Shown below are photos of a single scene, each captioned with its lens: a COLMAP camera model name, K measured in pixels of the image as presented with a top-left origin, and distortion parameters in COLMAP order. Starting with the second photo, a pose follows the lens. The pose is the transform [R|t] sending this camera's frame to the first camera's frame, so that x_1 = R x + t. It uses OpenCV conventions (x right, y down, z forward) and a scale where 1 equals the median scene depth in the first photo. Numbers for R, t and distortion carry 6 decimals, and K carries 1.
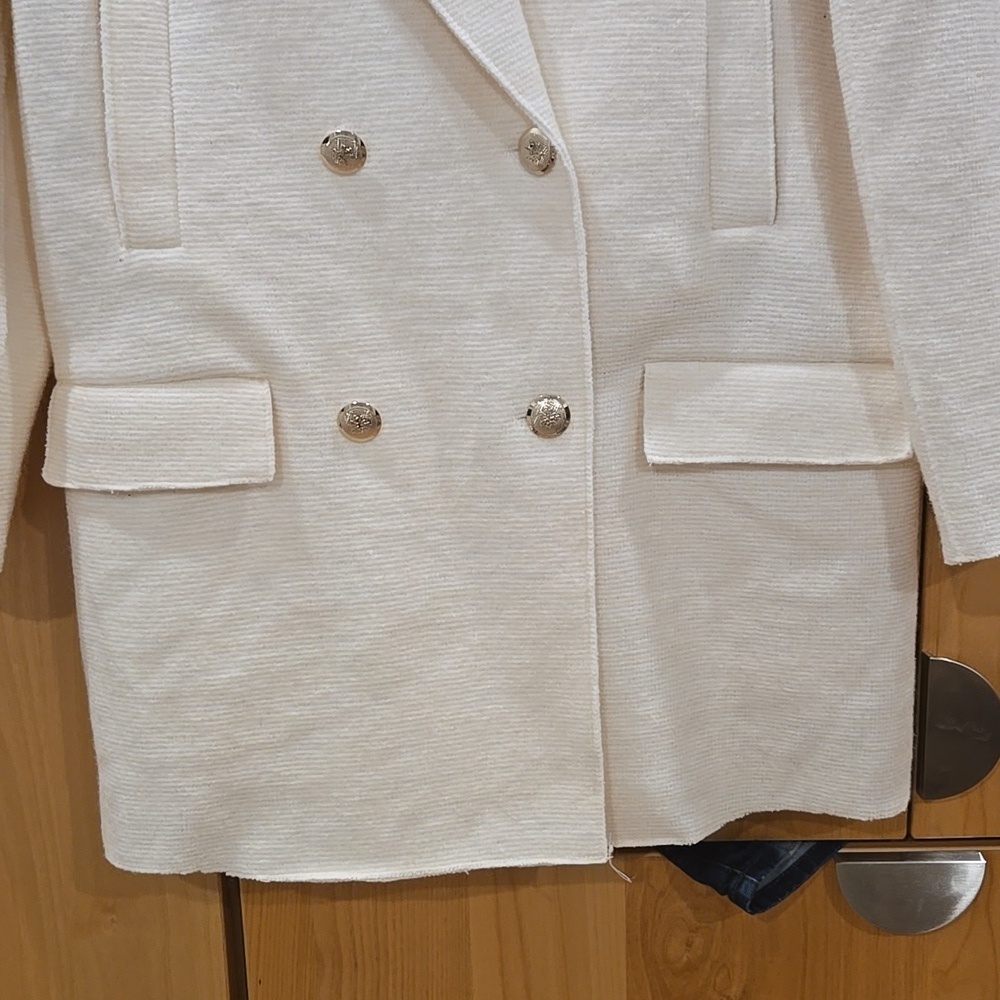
lens RADIAL K [[1432.2, 0, 488.4], [0, 1432.2, 523.5], [0, 0, 1]] dist [0.032678, 0.000000]
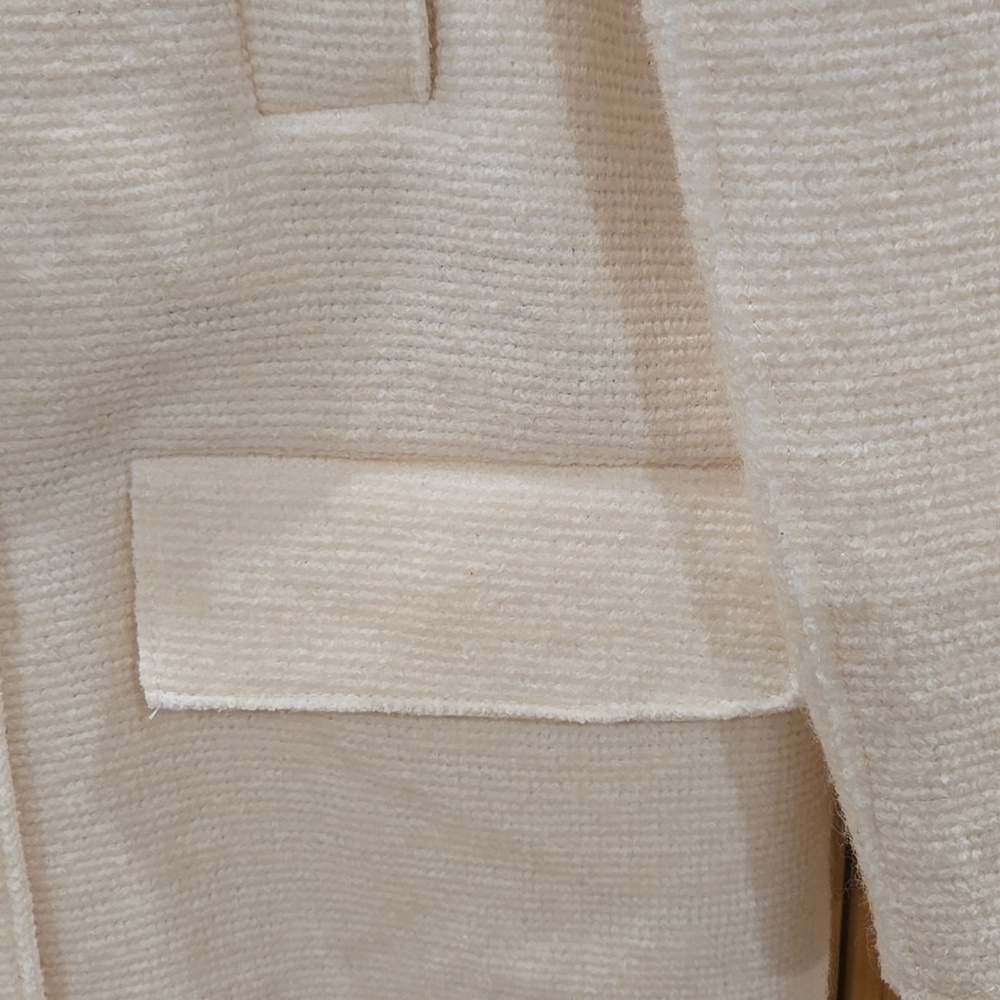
lens RADIAL K [[1432.2, 0, 510.4], [0, 1432.2, 500.1], [0, 0, 1]] dist [0.032678, 0.000000]
pose [[0.999984, 0.000096, 0.005707, 0.218107], [-0.000622, 0.995732, 0.092287, -0.142338], [-0.005674, -0.092289, 0.995716, 0.632957]]
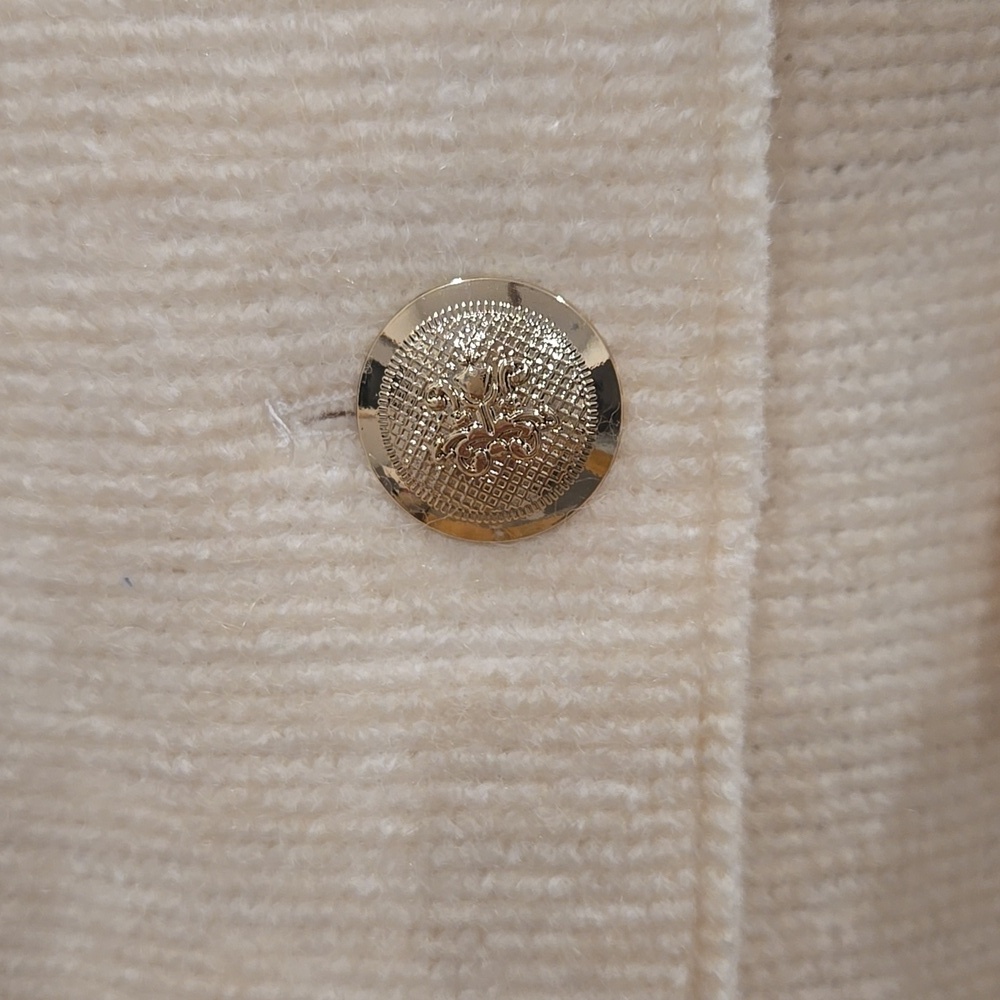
lens RADIAL K [[1432.2, 0, 501.8], [0, 1432.2, 502.1], [0, 0, 1]] dist [0.032678, 0.000000]
pose [[0.997425, 0.039764, -0.059691, 0.055066], [-0.041581, 0.998699, -0.029520, -0.061203], [0.058439, 0.031926, 0.997780, 0.858666]]
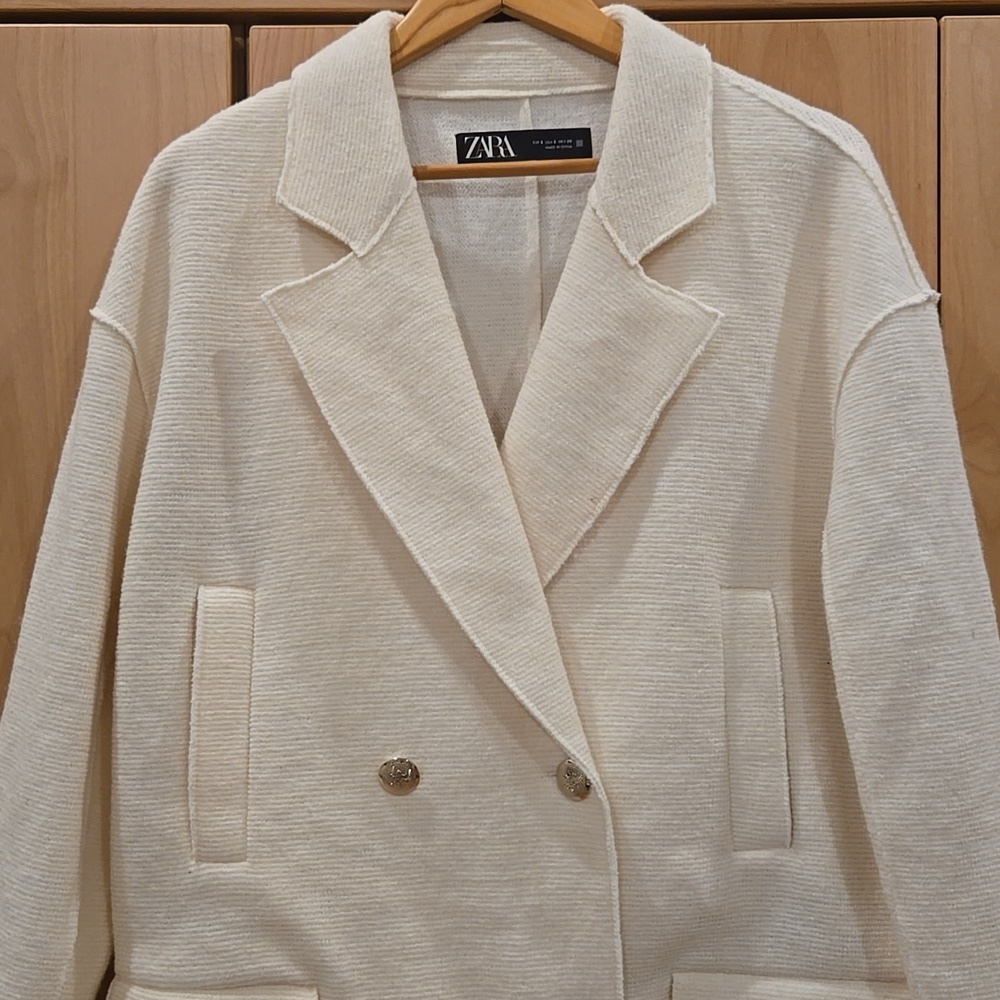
lens RADIAL K [[1432.2, 0, 491.8], [0, 1432.2, 501.8], [0, 0, 1]] dist [0.032678, 0.000000]
pose [[0.999659, 0.024624, -0.008668, -0.024404], [-0.026074, 0.957881, -0.285981, -0.143118], [0.001261, 0.286109, 0.958196, -0.118825]]
